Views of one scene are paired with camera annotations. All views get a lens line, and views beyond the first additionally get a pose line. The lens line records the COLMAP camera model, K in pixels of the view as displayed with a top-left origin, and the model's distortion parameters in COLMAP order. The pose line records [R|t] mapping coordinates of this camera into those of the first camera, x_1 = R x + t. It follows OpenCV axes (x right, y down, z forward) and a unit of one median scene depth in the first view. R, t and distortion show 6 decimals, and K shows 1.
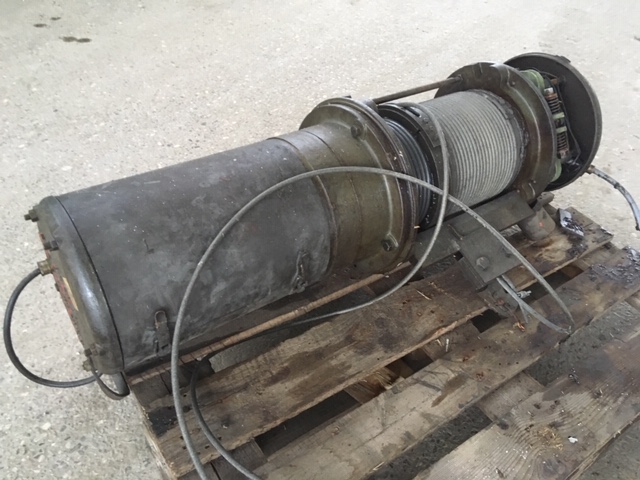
lens RADIAL K [[542.4, 0, 322.3], [0, 542.4, 238.6], [0, 0, 1]] dist [0.122574, -0.196255]
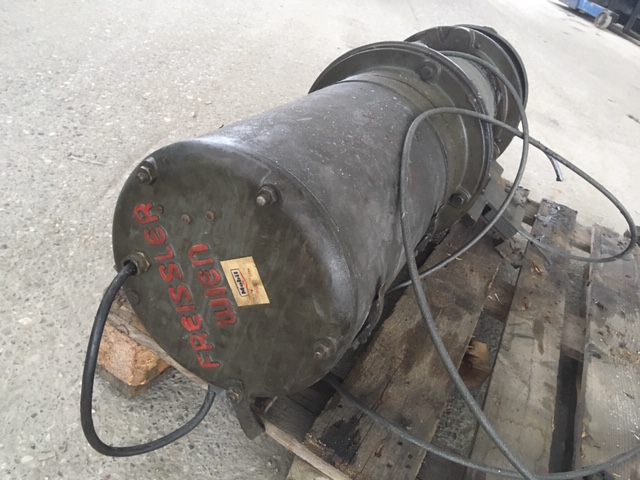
lens RADIAL K [[542.4, 0, 322.3], [0, 542.4, 238.6], [0, 0, 1]] dist [0.122574, -0.196255]
pose [[0.871090, -0.124581, 0.475059, -0.534697], [0.145892, 0.989267, -0.008087, 0.052878], [-0.468953, 0.076352, 0.879917, 0.294321]]
